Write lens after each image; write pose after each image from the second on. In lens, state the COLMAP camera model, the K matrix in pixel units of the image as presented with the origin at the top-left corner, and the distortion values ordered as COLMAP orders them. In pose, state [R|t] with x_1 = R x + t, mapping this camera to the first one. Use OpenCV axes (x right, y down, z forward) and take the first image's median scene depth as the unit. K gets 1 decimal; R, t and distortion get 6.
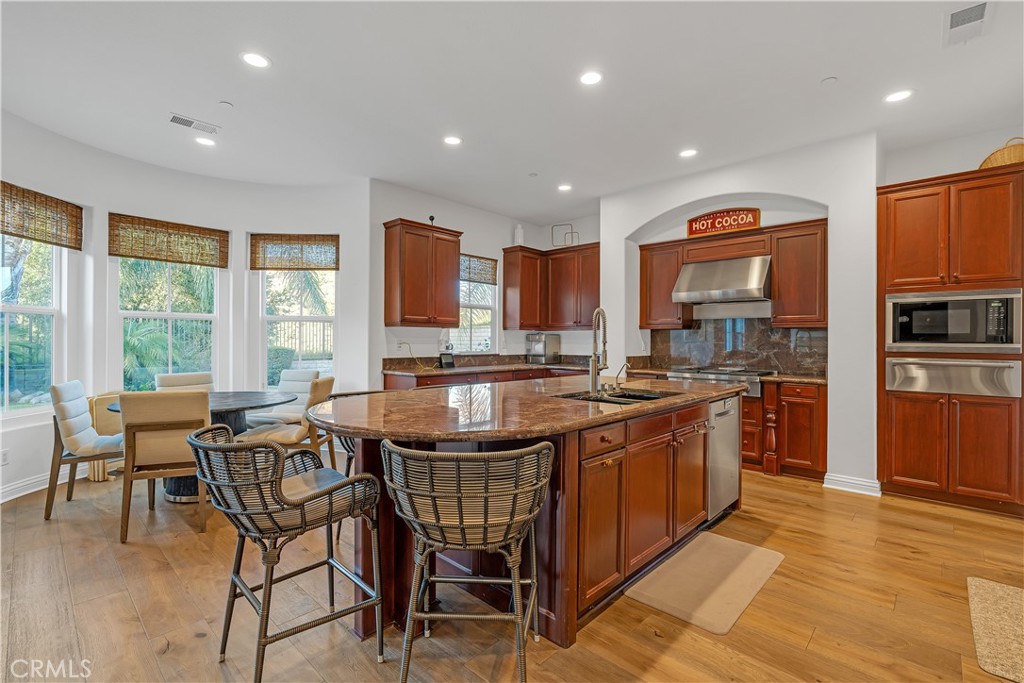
lens RADIAL K [[452.4, 0, 509.1], [0, 452.4, 341.8], [0, 0, 1]] dist [-0.000988, -0.000220]
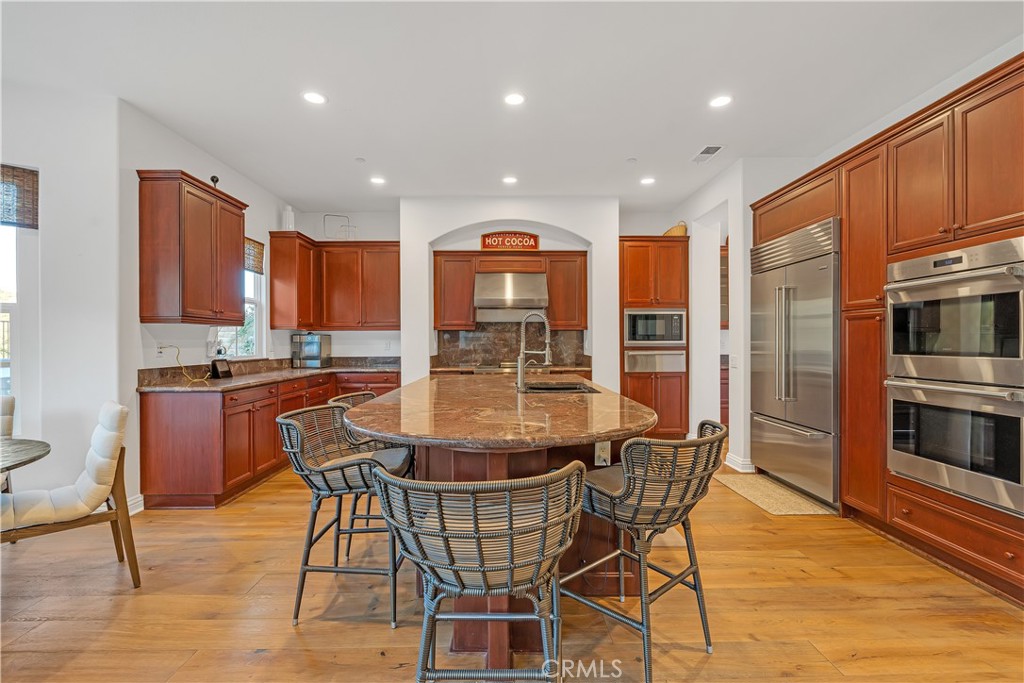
lens RADIAL K [[452.4, 0, 496.4], [0, 452.4, 342.0], [0, 0, 1]] dist [-0.000988, -0.000220]
pose [[0.731562, -0.008873, 0.681717, -0.346480], [0.009497, 0.999951, 0.002823, -0.001391], [-0.681708, 0.004409, 0.731611, 0.136035]]
